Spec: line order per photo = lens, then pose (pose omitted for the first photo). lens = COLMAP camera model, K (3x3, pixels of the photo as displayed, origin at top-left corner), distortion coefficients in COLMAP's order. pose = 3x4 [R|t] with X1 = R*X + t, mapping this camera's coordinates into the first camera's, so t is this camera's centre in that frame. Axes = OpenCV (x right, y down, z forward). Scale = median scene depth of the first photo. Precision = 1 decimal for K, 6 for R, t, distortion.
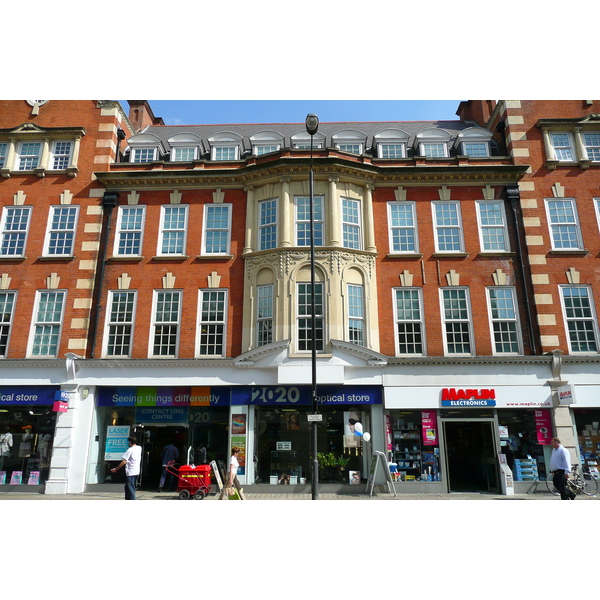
lens RADIAL K [[470.3, 0, 300.7], [0, 470.3, 318.1], [0, 0, 1]] dist [-0.003815, -0.000531]
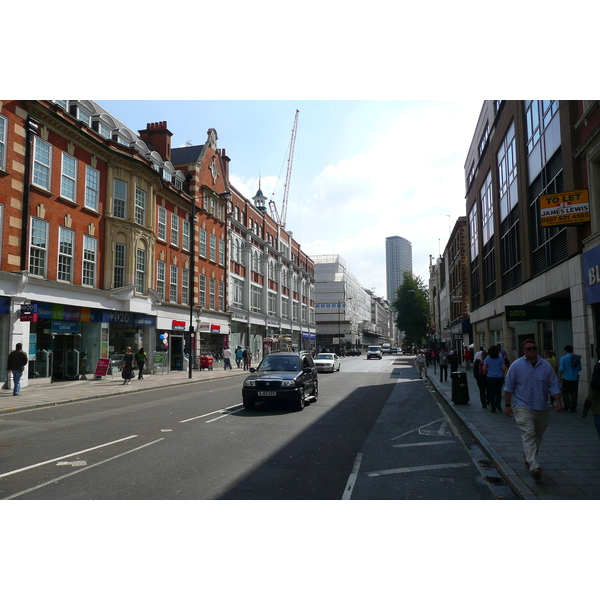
lens RADIAL K [[494.5, 0, 300.0], [0, 494.5, 300.0], [0, 0, 1]] dist [-0.000144, 0.001803]
pose [[0.191125, 0.094174, 0.977038, -1.491623], [-0.268052, 0.962559, -0.040343, 0.011916], [-0.944256, -0.254186, 0.209212, 0.091099]]
